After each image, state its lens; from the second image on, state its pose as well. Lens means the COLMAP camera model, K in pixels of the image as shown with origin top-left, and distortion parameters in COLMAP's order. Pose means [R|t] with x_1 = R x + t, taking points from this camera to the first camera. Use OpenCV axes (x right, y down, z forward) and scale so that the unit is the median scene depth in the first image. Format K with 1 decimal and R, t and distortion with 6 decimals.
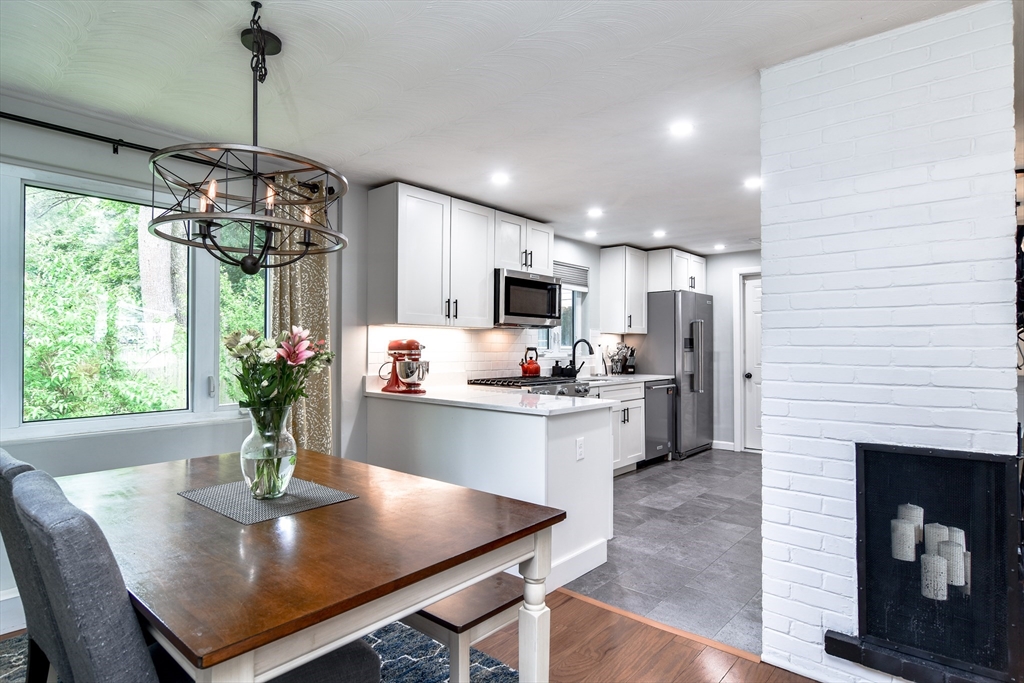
lens RADIAL K [[547.2, 0, 506.3], [0, 547.2, 338.8], [0, 0, 1]] dist [0.009192, -0.011348]
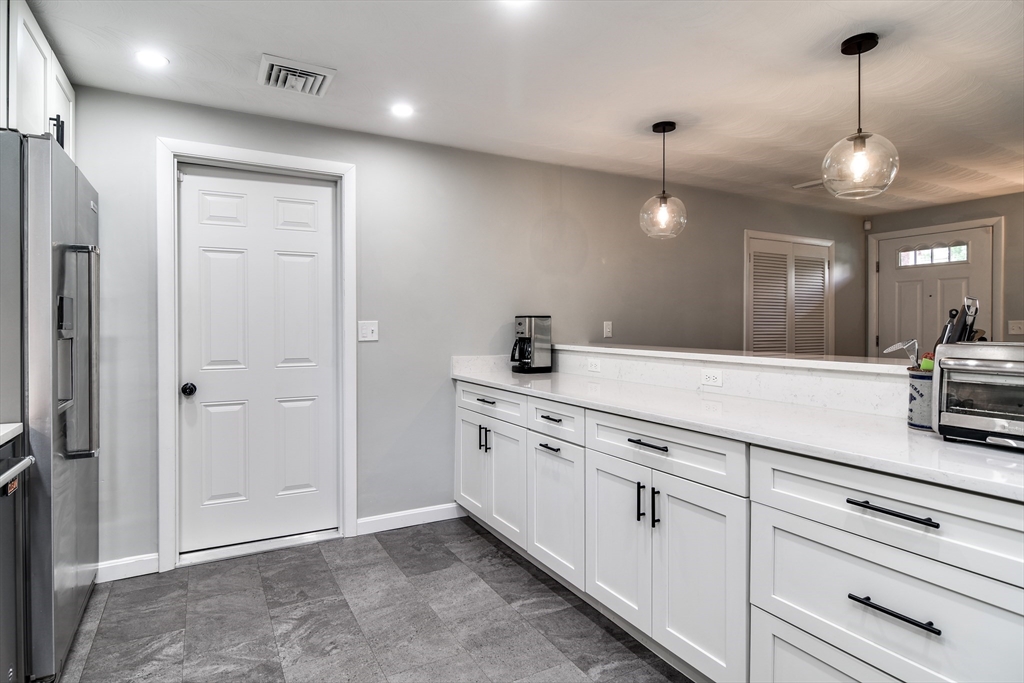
lens RADIAL K [[546.5, 0, 508.9], [0, 546.5, 328.1], [0, 0, 1]] dist [0.003579, -0.009937]
pose [[0.338193, -0.007351, 0.941048, 0.161680], [-0.011366, 0.999865, 0.011895, 0.013352], [-0.941008, -0.014718, 0.338064, 0.865740]]
